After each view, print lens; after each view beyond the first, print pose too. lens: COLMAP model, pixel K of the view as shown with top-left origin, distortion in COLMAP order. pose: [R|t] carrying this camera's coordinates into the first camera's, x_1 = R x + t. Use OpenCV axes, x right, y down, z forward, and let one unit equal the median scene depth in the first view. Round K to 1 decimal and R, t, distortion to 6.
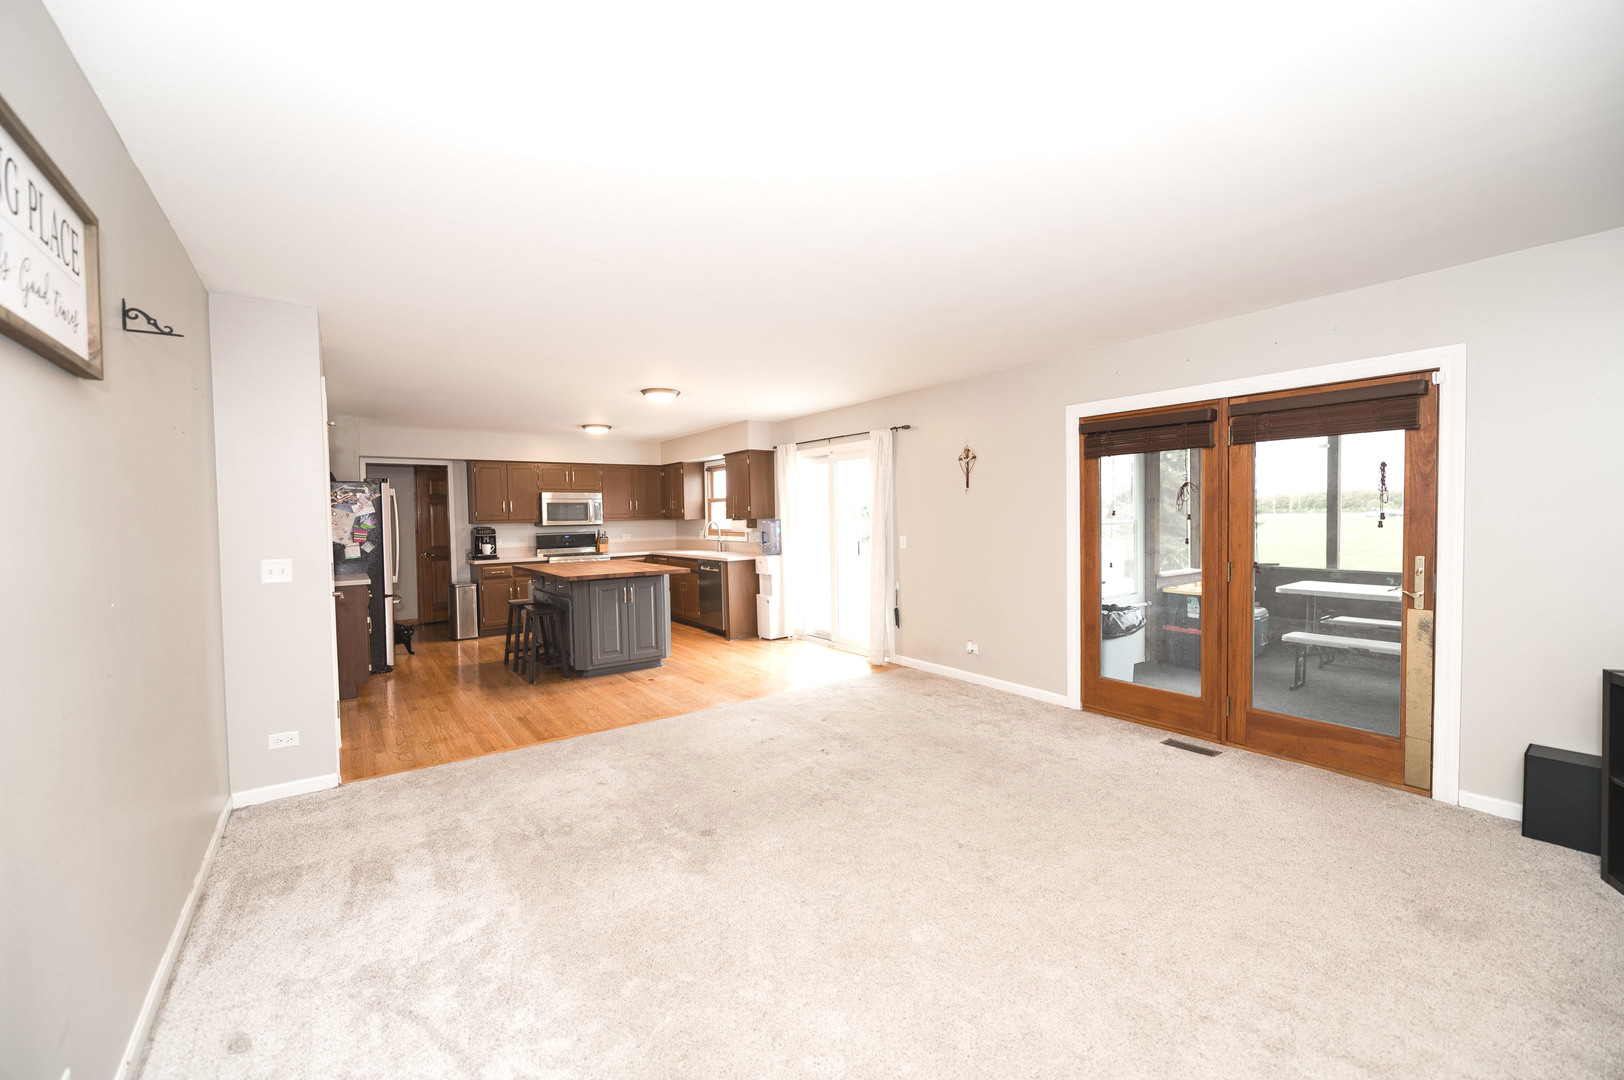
lens RADIAL K [[655.3, 0, 807.9], [0, 655.3, 543.1], [0, 0, 1]] dist [-0.000650, -0.003151]
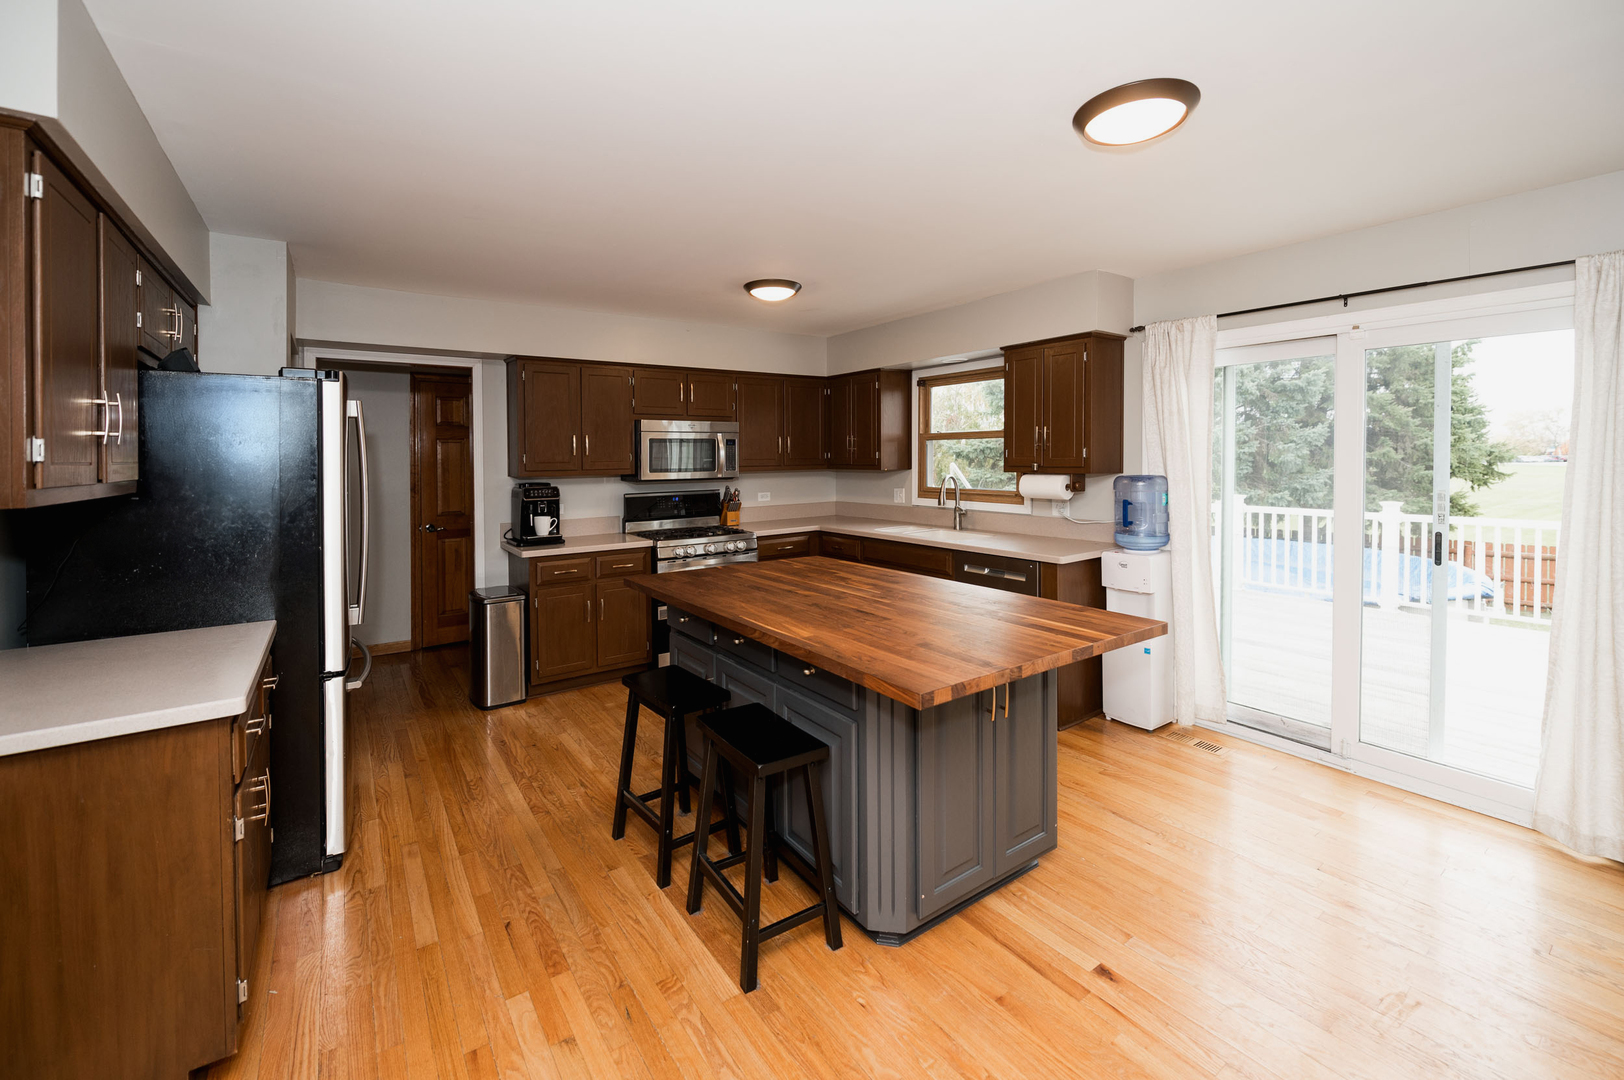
lens RADIAL K [[681.2, 0, 803.8], [0, 681.2, 469.7], [0, 0, 1]] dist [-0.004235, -0.000498]
pose [[0.999729, 0.007393, -0.022094, -0.268972], [-0.007823, 0.999780, -0.019444, -0.026662], [0.021945, 0.019612, 0.999567, 0.457037]]
